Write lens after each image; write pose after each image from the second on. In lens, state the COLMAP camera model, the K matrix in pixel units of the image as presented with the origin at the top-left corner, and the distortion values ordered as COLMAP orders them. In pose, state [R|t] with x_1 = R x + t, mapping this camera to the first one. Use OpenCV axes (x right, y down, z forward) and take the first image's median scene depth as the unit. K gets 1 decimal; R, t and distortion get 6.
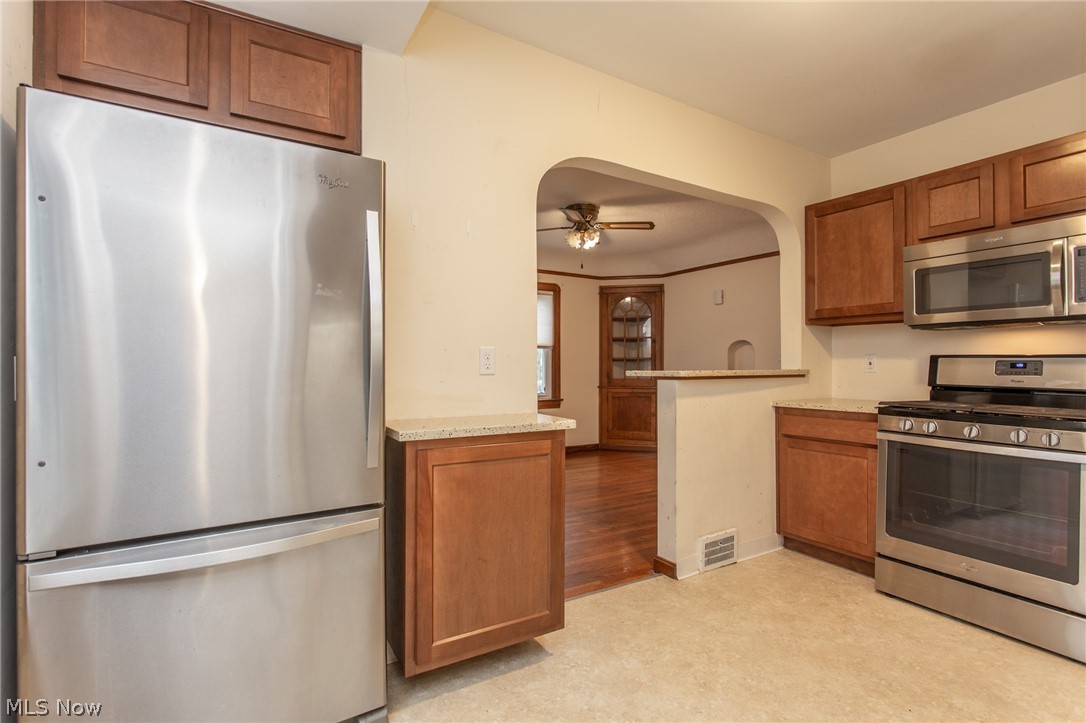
lens RADIAL K [[514.4, 0, 543.0], [0, 514.4, 361.5], [0, 0, 1]] dist [-0.020633, 0.010332]
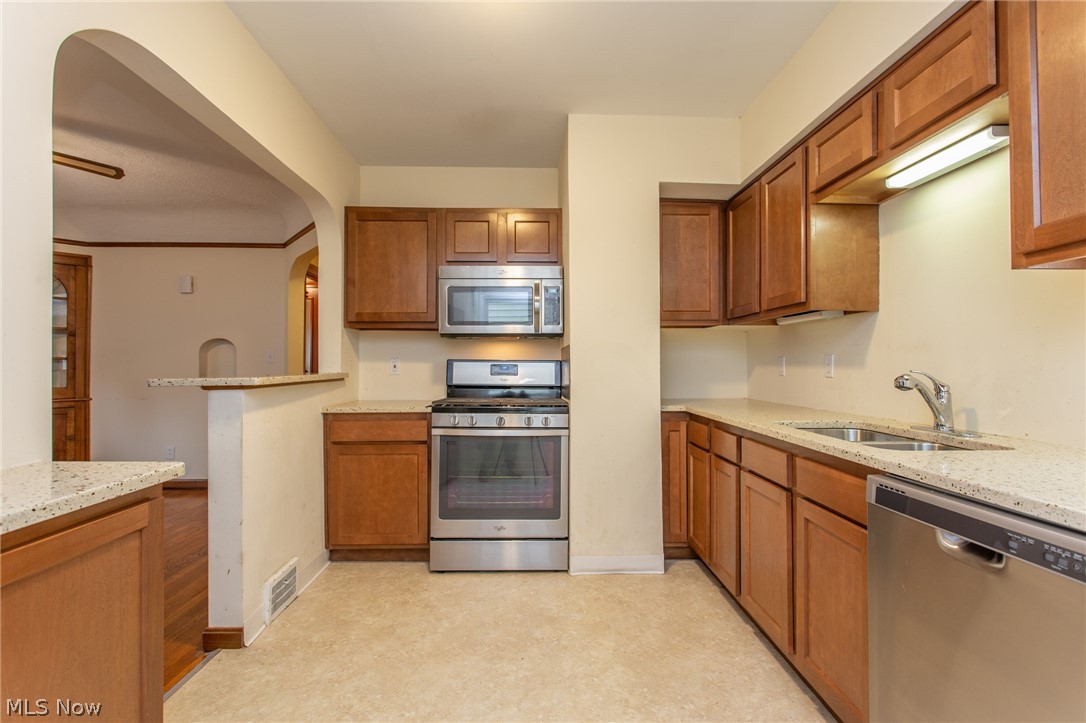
lens RADIAL K [[514.4, 0, 543.0], [0, 514.4, 361.5], [0, 0, 1]] dist [-0.020633, 0.010332]
pose [[0.493325, 0.004668, 0.869832, -0.177490], [-0.003844, 0.999988, -0.003186, -0.005067], [-0.869837, -0.001772, 0.493337, 0.215036]]
